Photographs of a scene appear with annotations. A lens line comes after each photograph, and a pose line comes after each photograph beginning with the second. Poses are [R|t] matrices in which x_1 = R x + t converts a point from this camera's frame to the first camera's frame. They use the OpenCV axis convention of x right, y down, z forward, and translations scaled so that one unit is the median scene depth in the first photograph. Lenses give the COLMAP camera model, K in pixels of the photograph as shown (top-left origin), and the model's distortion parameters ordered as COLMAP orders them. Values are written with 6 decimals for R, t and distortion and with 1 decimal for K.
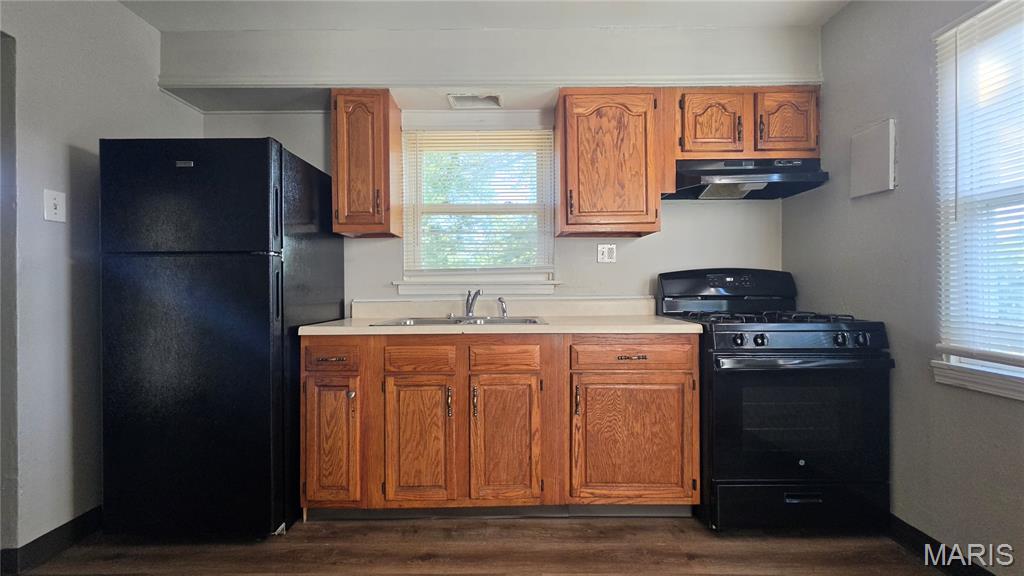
lens RADIAL K [[410.5, 0, 510.7], [0, 410.5, 285.2], [0, 0, 1]] dist [-0.000080, -0.000043]
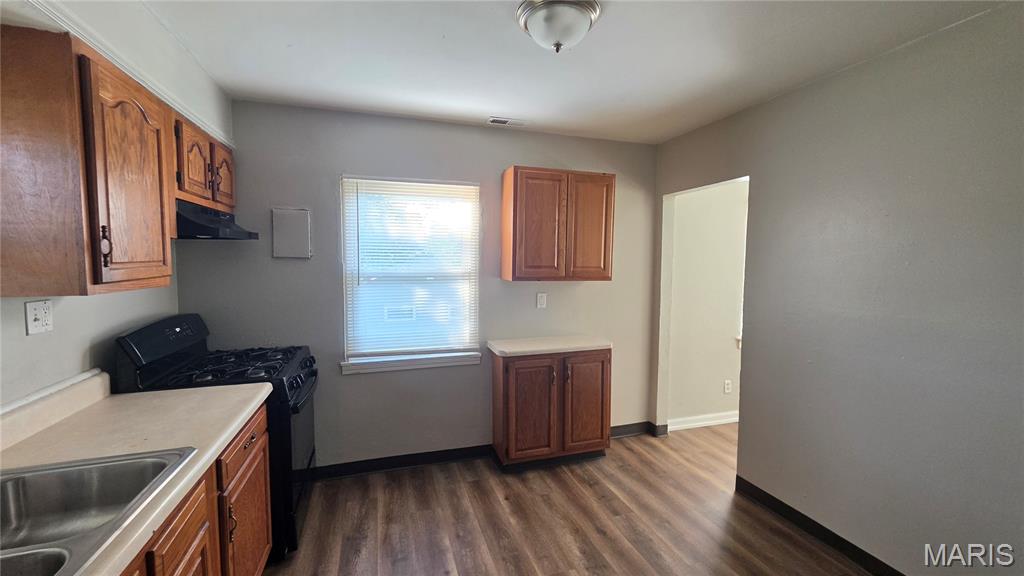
lens RADIAL K [[410.5, 0, 510.7], [0, 410.5, 285.2], [0, 0, 1]] dist [-0.000080, -0.000043]
pose [[-0.304626, -0.056320, 0.950806, -0.595608], [0.002612, 0.998197, 0.059964, -0.179711], [-0.952469, 0.020751, -0.303929, 0.617334]]
